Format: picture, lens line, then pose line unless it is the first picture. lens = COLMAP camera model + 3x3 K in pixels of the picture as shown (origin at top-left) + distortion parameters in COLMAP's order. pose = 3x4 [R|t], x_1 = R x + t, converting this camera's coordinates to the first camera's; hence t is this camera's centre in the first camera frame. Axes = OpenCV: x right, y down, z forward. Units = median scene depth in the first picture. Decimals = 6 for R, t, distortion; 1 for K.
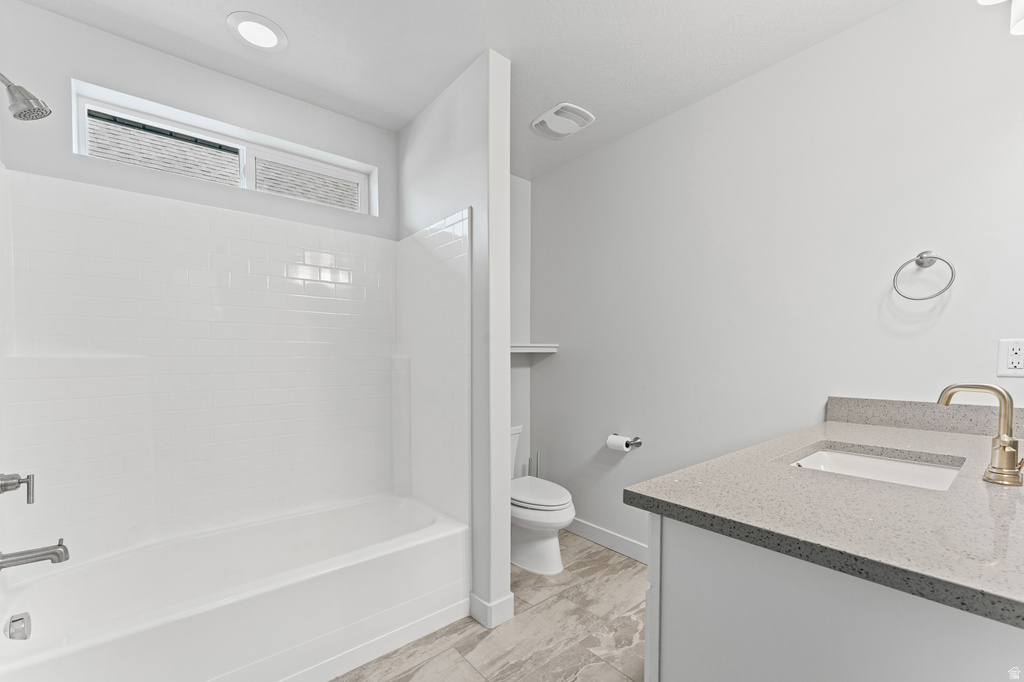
lens RADIAL K [[441.7, 0, 509.4], [0, 441.7, 349.5], [0, 0, 1]] dist [-0.000142, -0.000055]
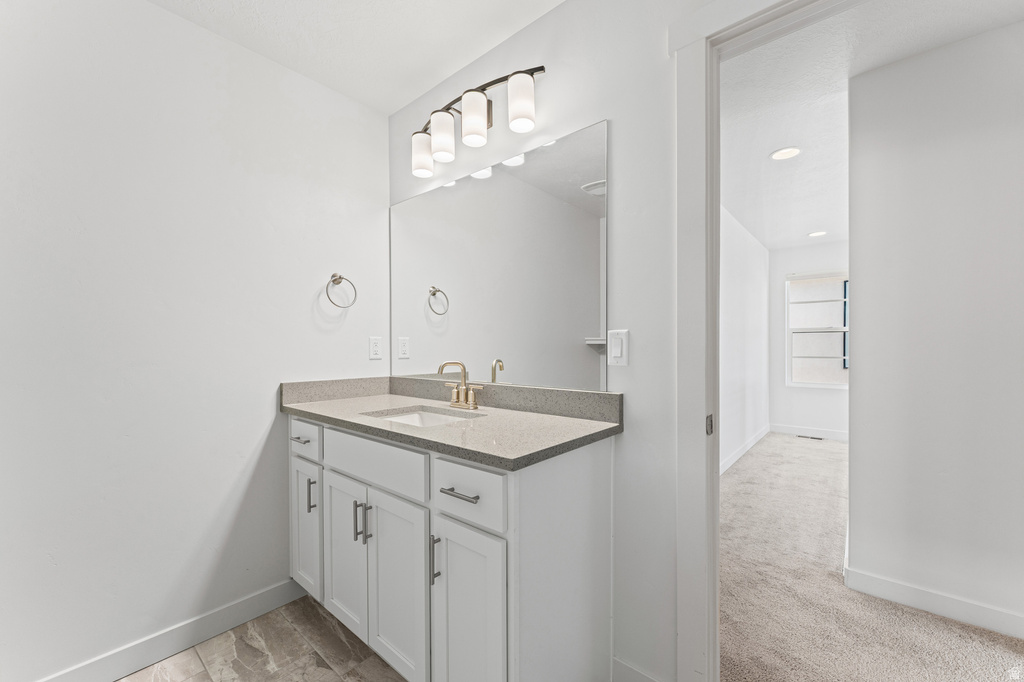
lens RADIAL K [[407.2, 0, 512.2], [0, 407.2, 345.6], [0, 0, 1]] dist [-0.003344, -0.000105]
pose [[-0.165348, 0.001306, 0.986234, -0.655187], [-0.006947, 0.999973, -0.002489, 0.011491], [-0.986211, -0.007263, -0.165335, 0.951051]]
